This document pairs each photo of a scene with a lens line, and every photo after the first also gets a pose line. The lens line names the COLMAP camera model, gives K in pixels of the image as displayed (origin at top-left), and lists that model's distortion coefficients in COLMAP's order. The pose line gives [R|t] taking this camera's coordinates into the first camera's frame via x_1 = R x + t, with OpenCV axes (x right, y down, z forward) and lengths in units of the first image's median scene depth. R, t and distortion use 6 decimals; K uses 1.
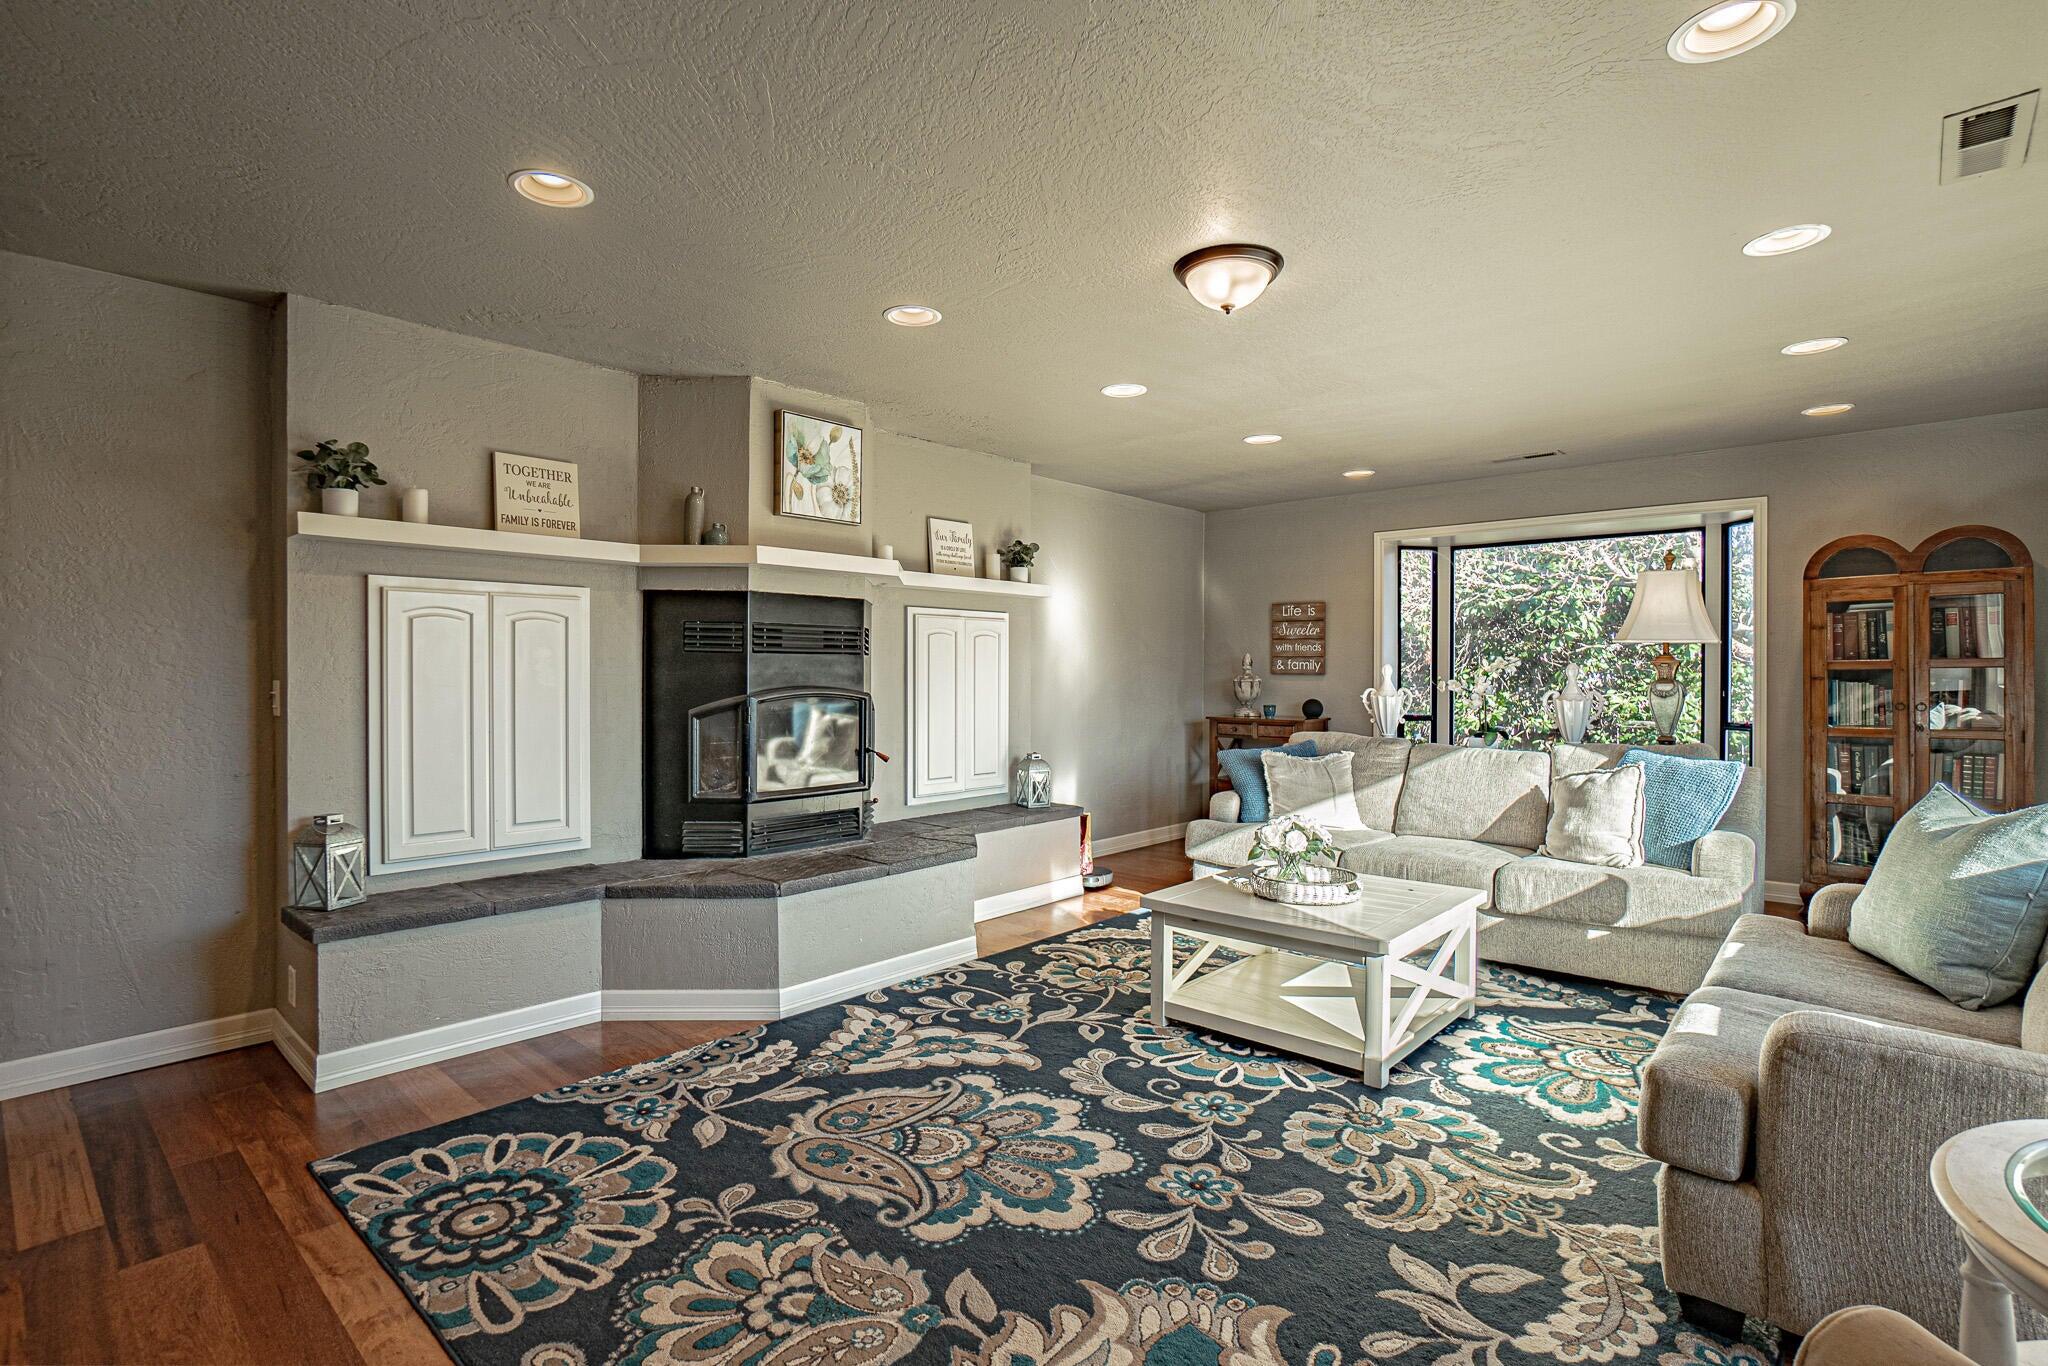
lens RADIAL K [[1001.2, 0, 1020.4], [0, 1001.2, 679.5], [0, 0, 1]] dist [-0.036233, 0.003277]
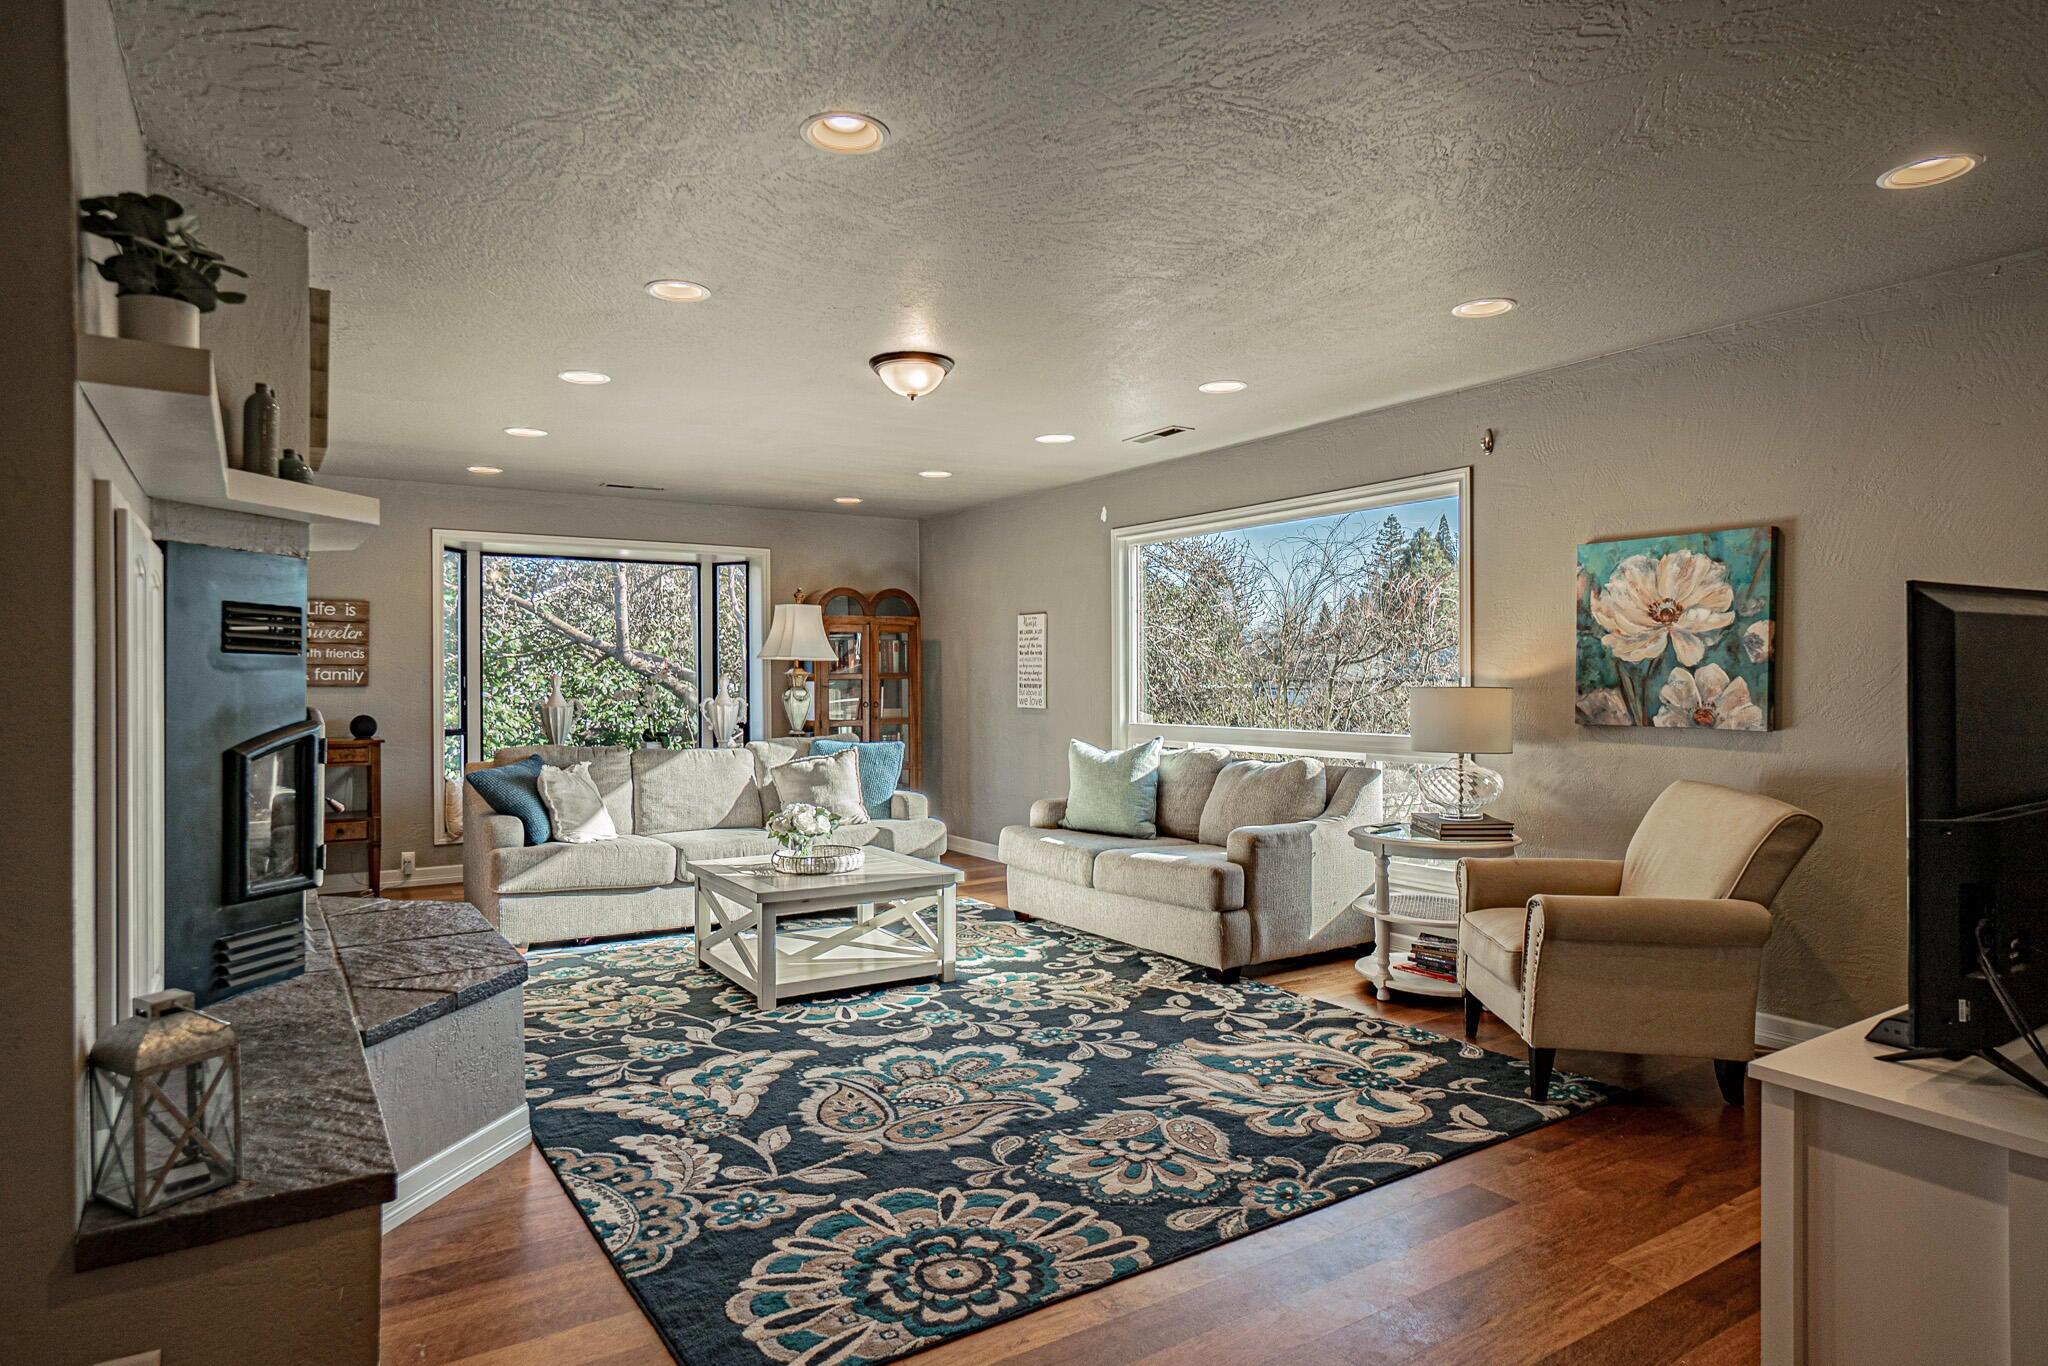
lens RADIAL K [[1151.1, 0, 1016.7], [0, 1151.1, 680.7], [0, 0, 1]] dist [-0.008391, -0.000028]
pose [[0.254589, -0.001545, 0.967048, -1.195663], [0.005327, 0.999986, 0.000196, -0.015315], [-0.967035, 0.005101, 0.254593, 0.489022]]
